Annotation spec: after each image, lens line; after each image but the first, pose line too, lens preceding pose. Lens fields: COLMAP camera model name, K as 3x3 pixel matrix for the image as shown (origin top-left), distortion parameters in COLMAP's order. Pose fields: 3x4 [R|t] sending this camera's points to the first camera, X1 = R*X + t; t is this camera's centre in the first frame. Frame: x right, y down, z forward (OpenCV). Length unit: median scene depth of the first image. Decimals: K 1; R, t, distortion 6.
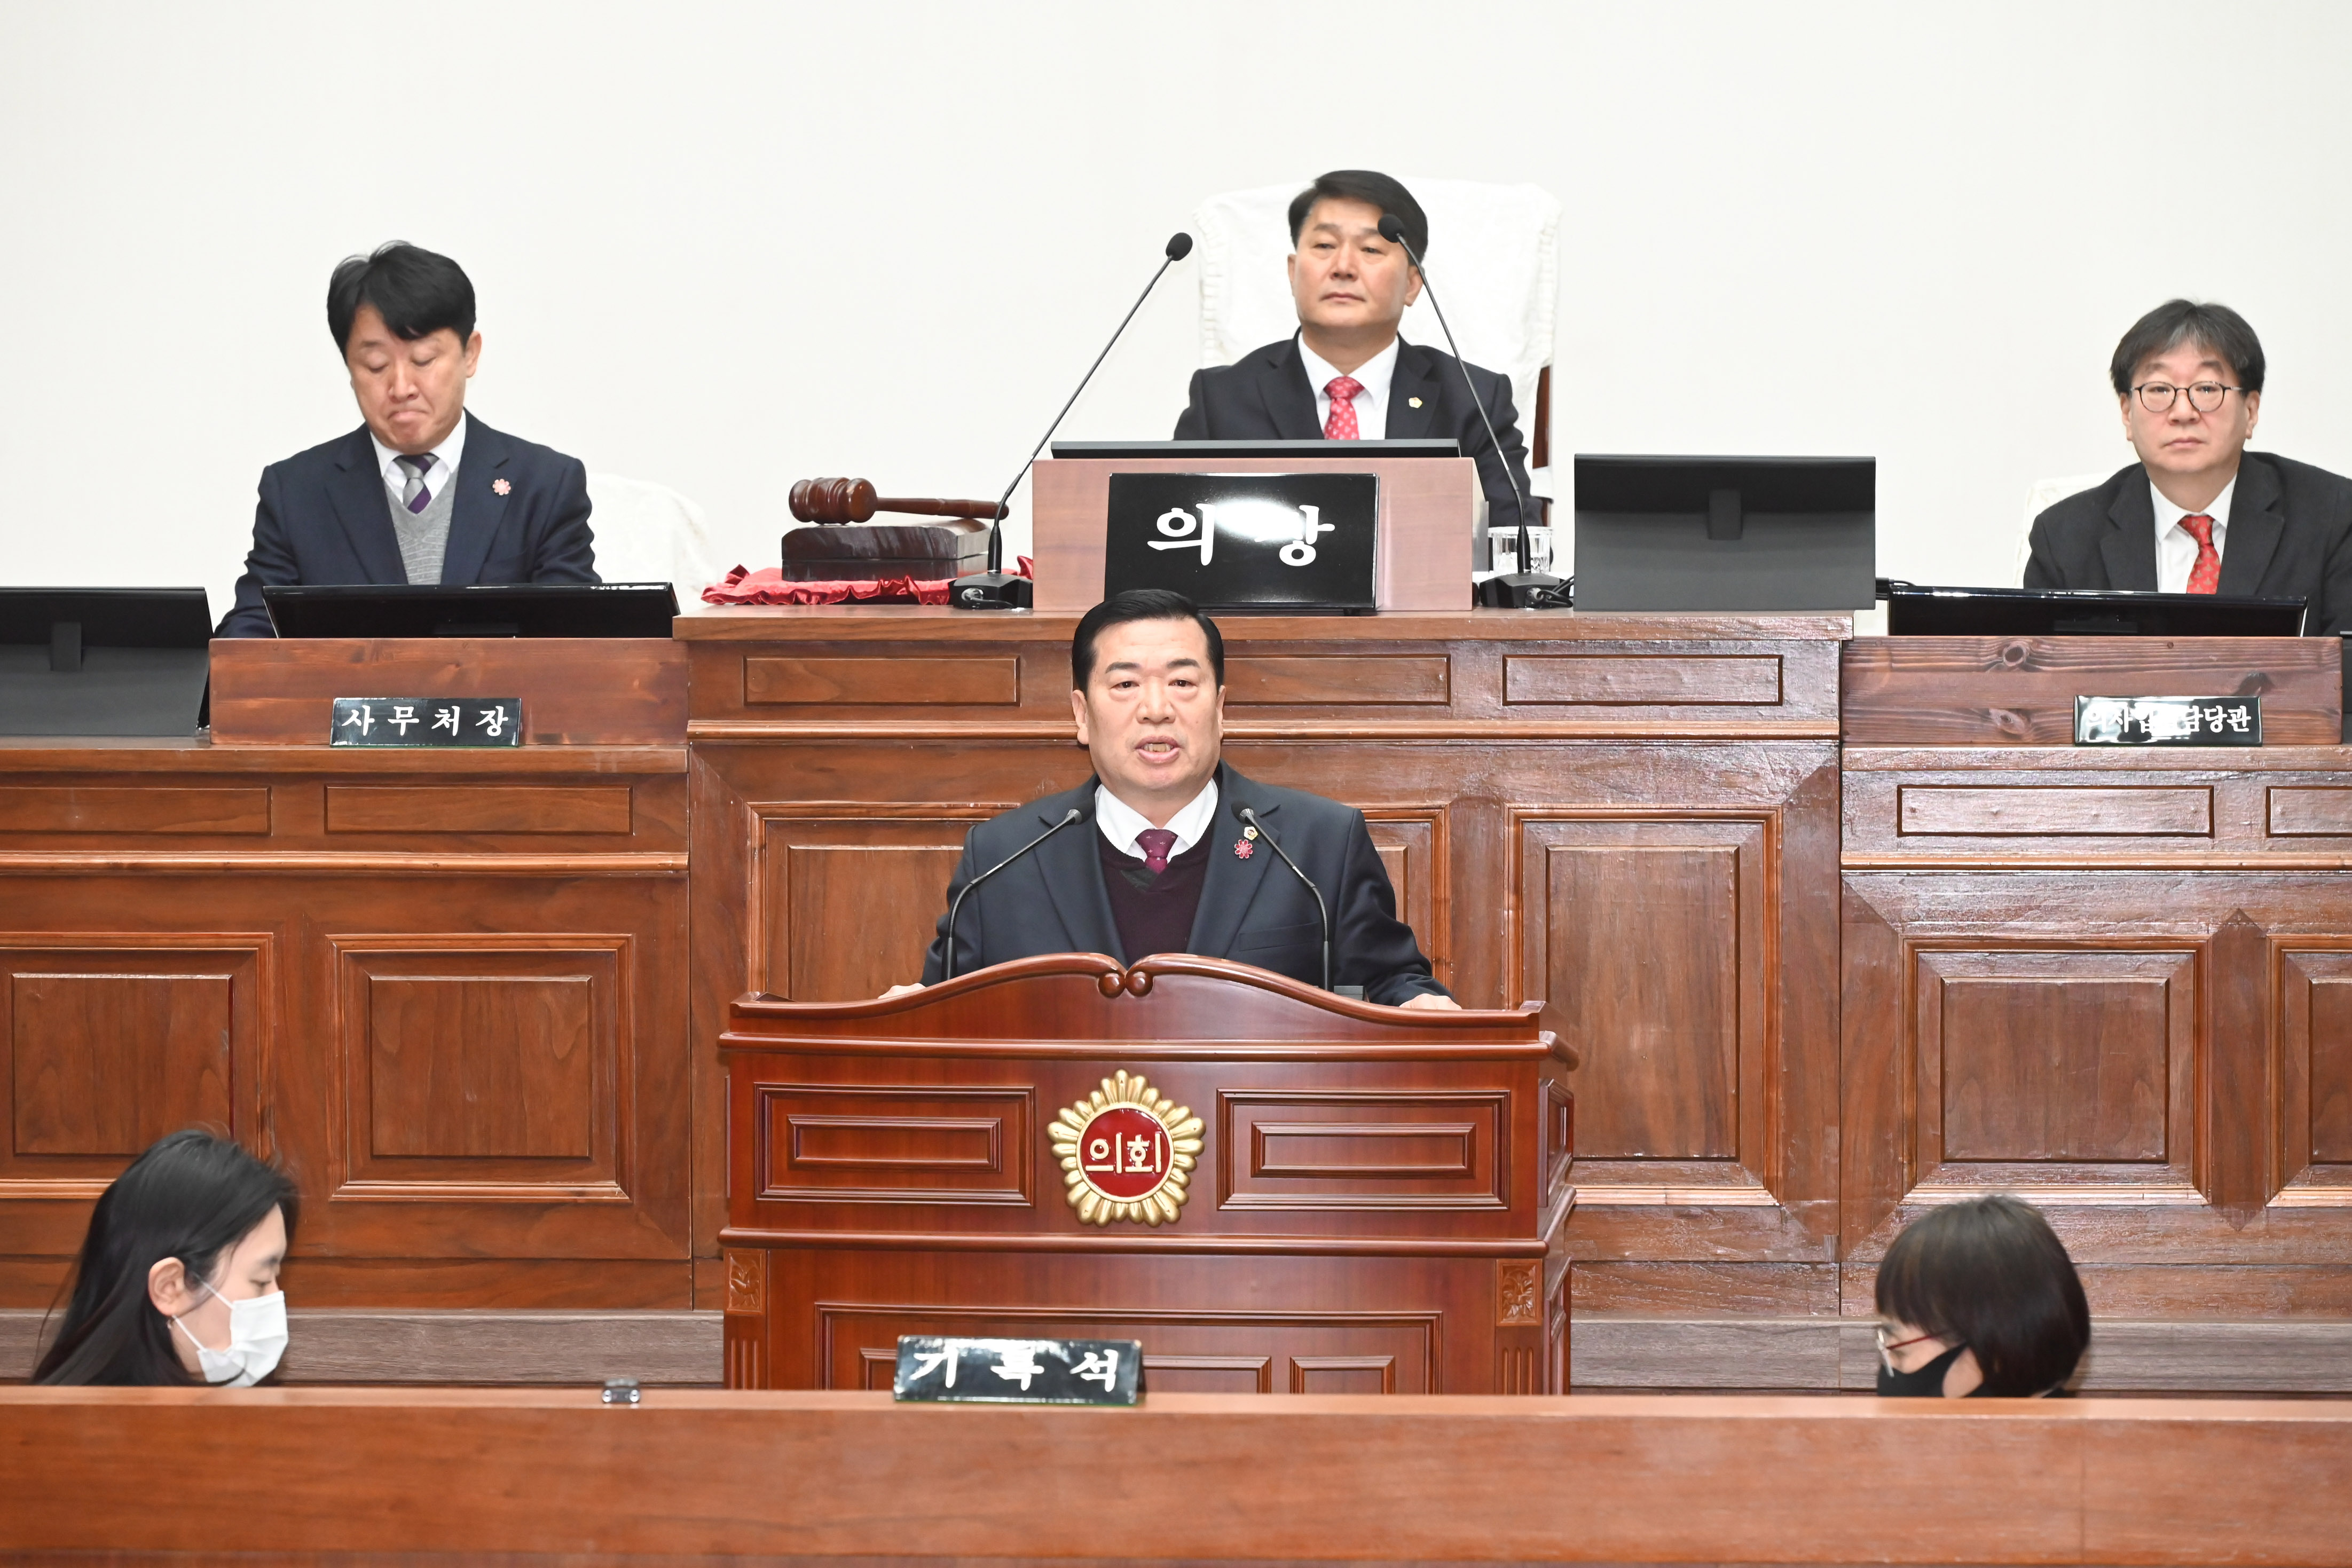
lens RADIAL K [[10327.4, 0, 1176.0], [0, 10327.4, 784.0], [0, 0, 1]] dist [-0.098260, -3.273883]
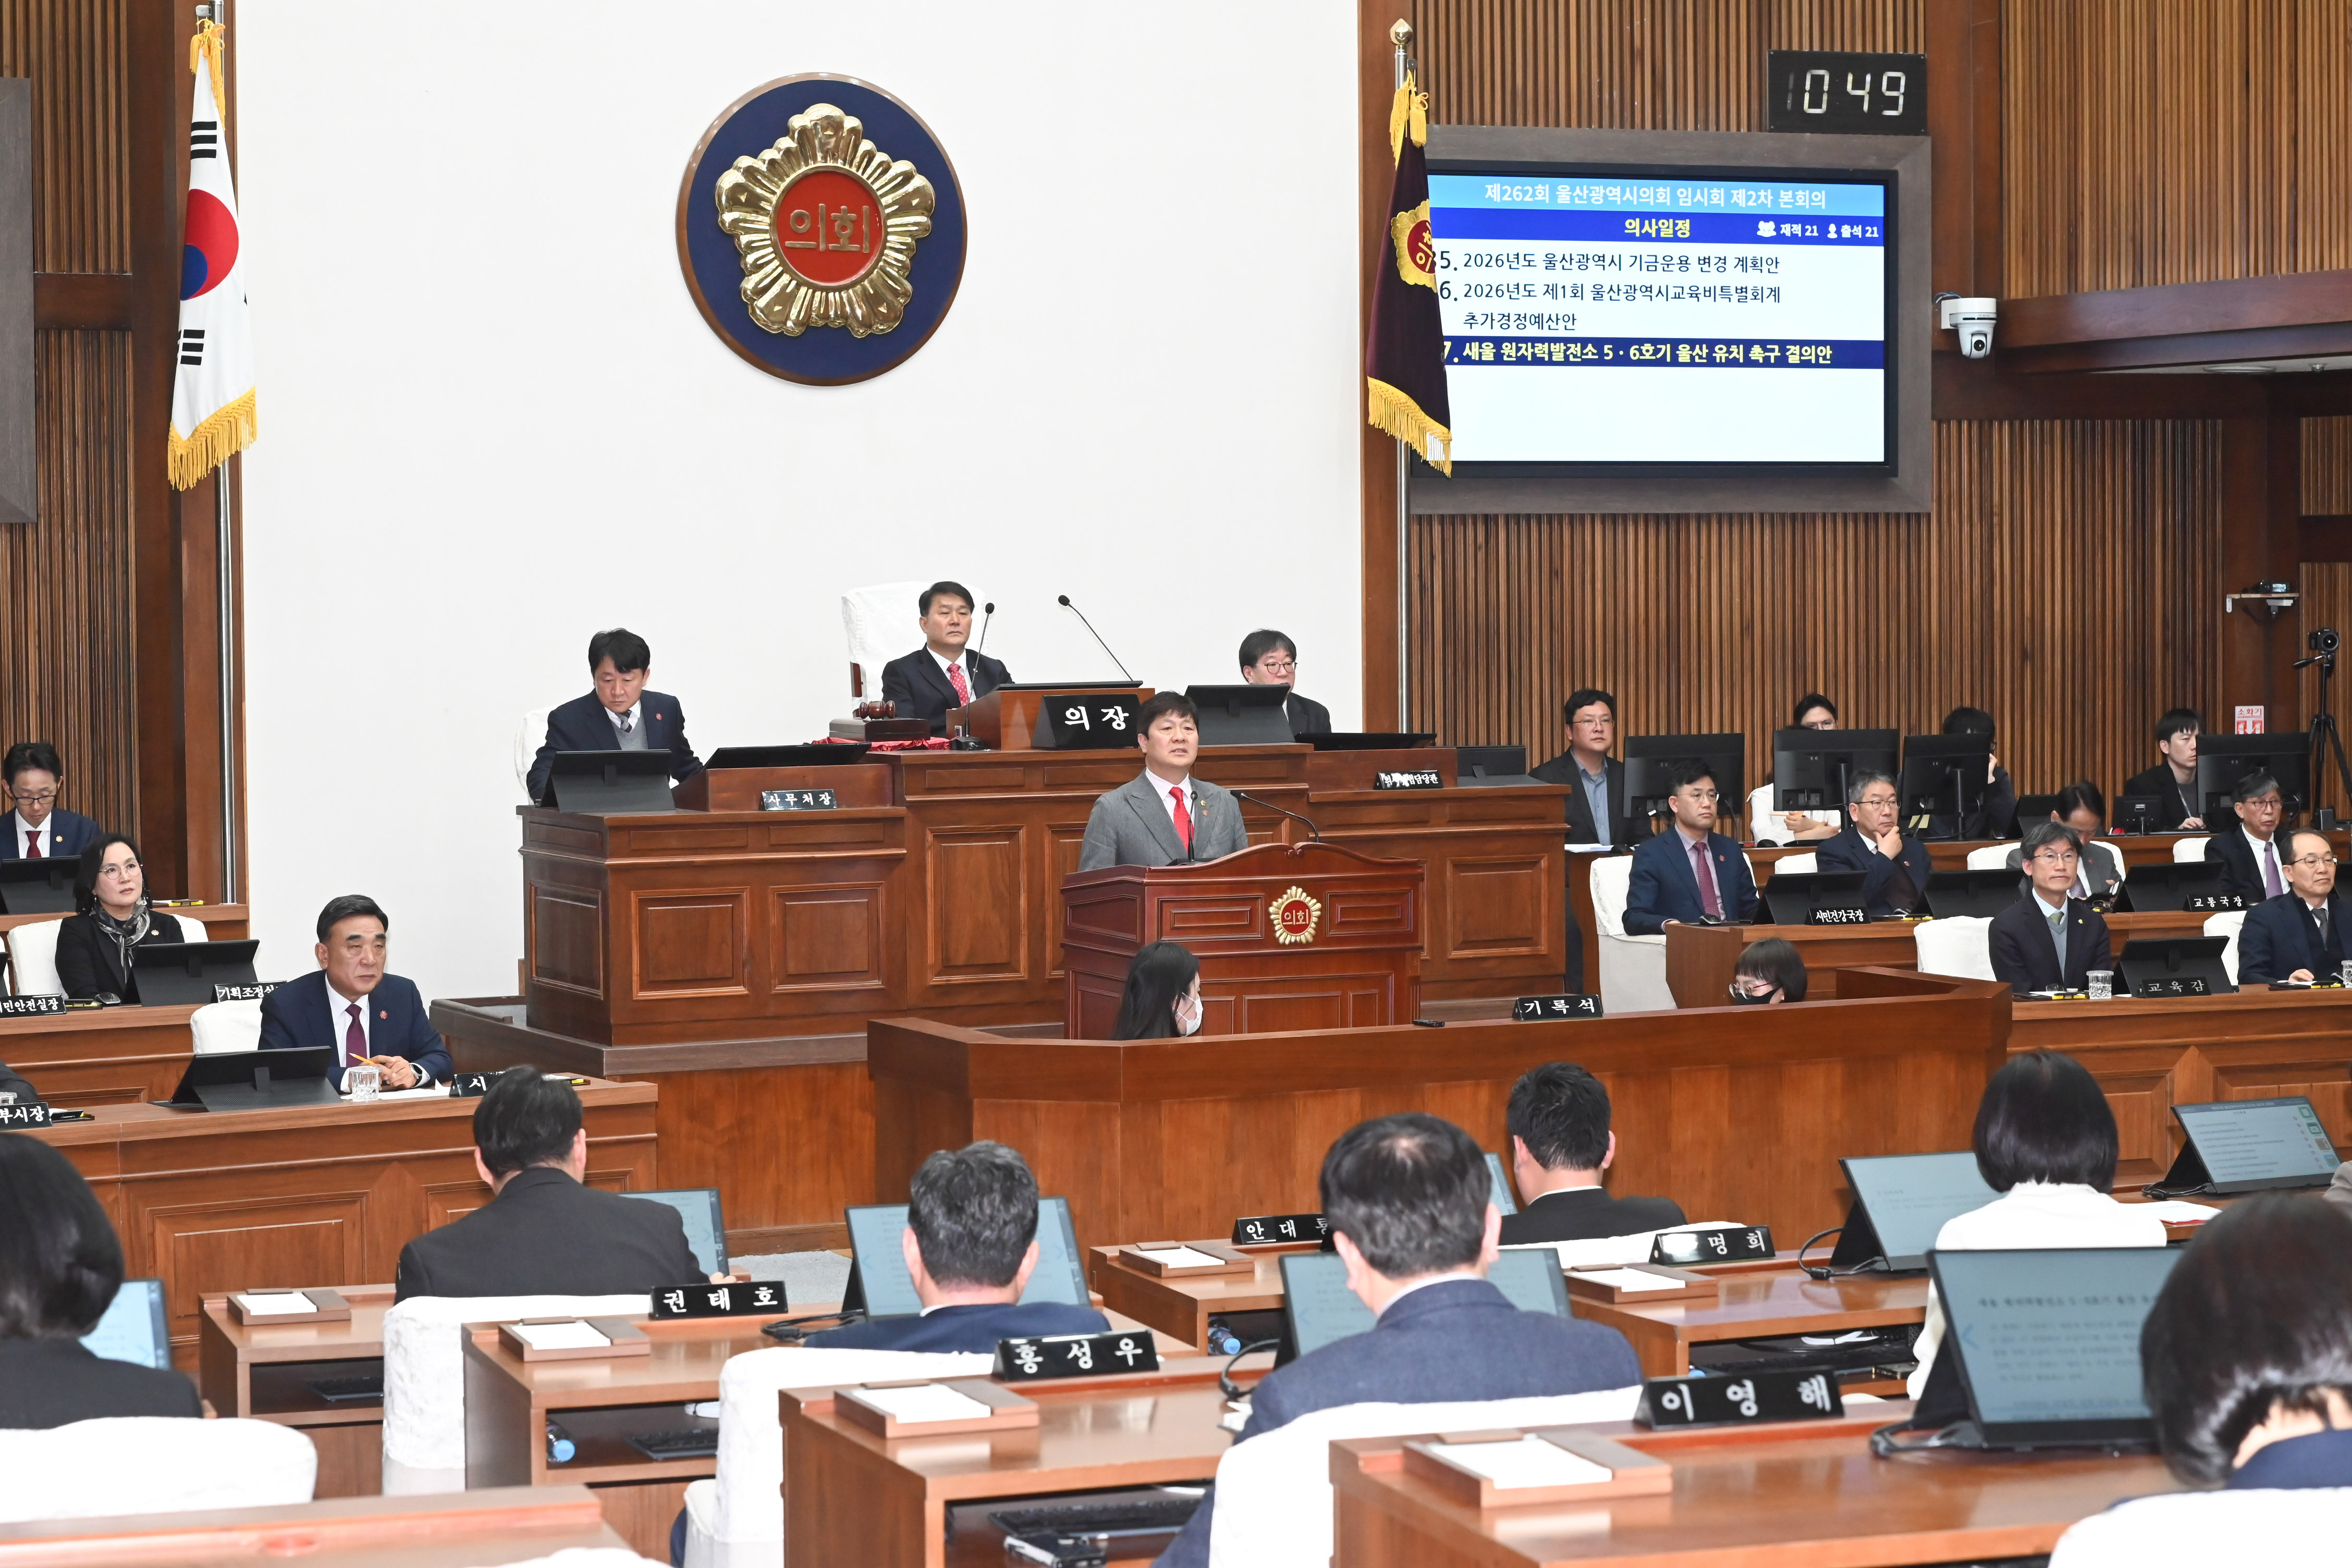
lens RADIAL K [[4696.2, 0, 1174.7], [0, 4696.2, 831.1], [0, 0, 1]] dist [-0.117978, -0.092165]
pose [[0.859013, -0.031411, 0.510990, -0.578785], [0.035945, 0.999353, 0.001005, 0.003685], [-0.510691, 0.017504, 0.859586, -0.020544]]
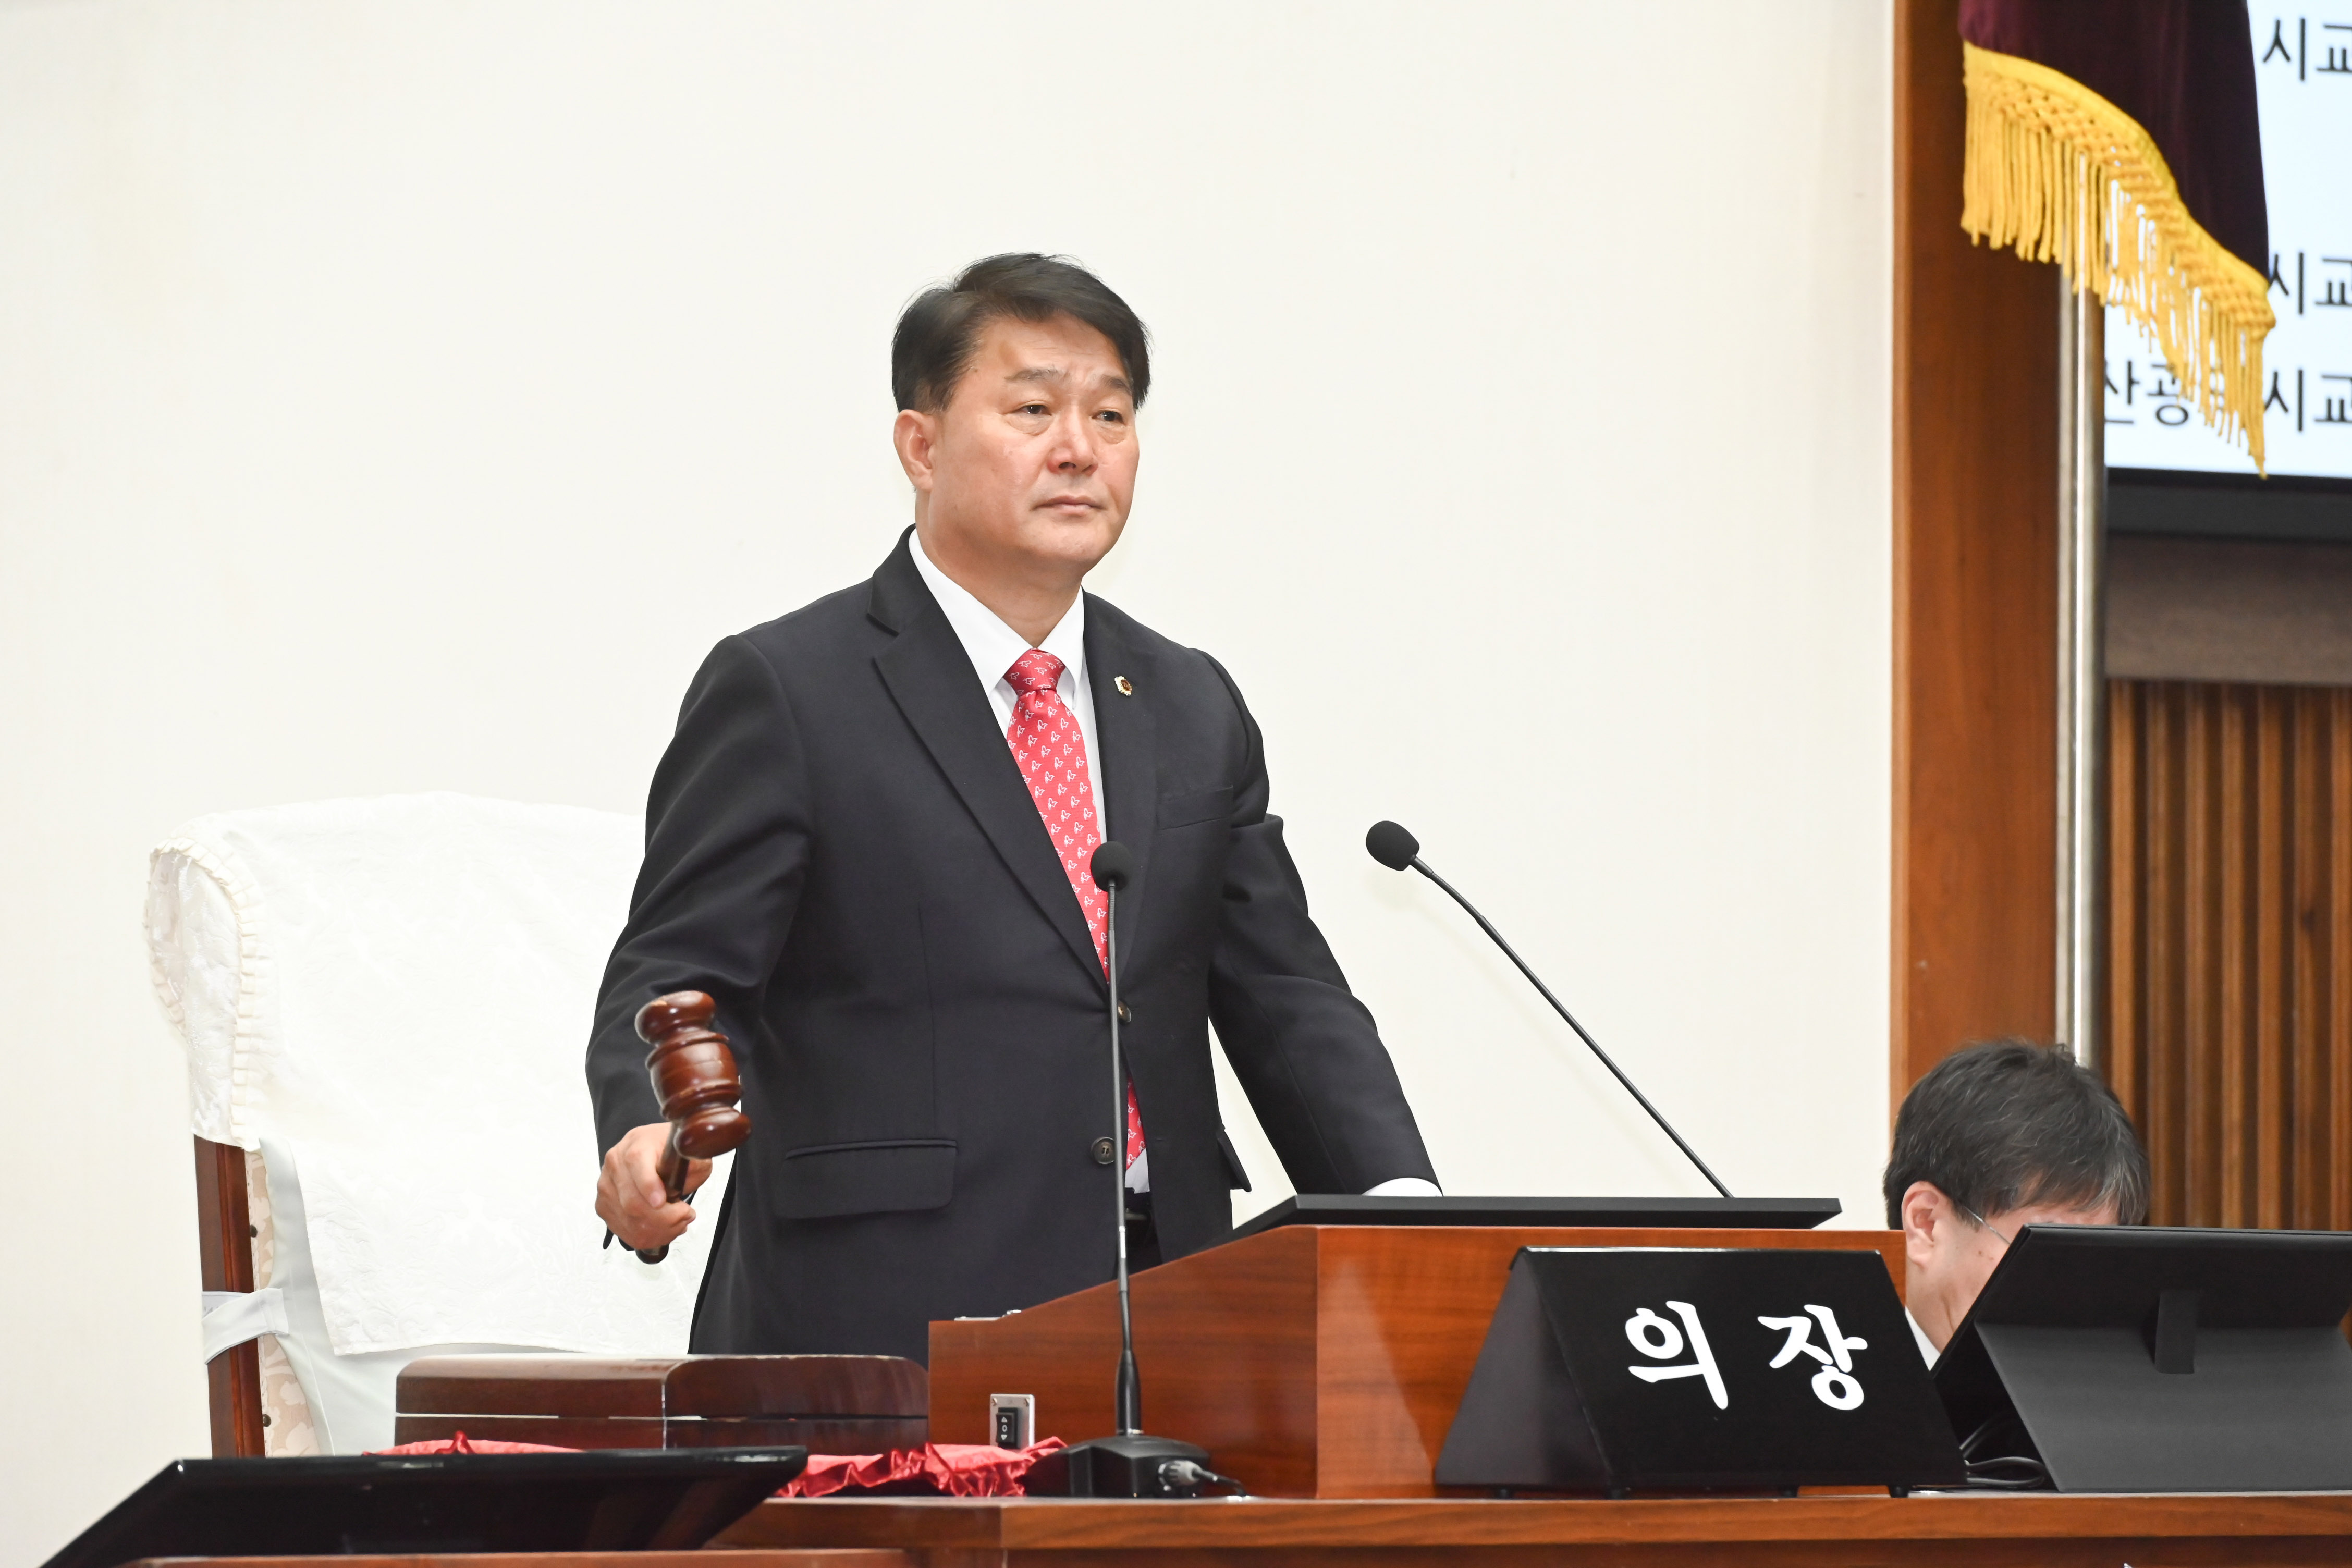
lens RADIAL K [[13068.8, 0, 1176.0], [0, 13068.8, 784.0], [0, 0, 1]] dist [-0.106135, 1.861577]
pose [[0.723926, 0.034939, 0.688992, -0.508449], [0.033446, 0.995765, -0.085638, 0.004815], [-0.689066, 0.085040, 0.719692, 0.505727]]
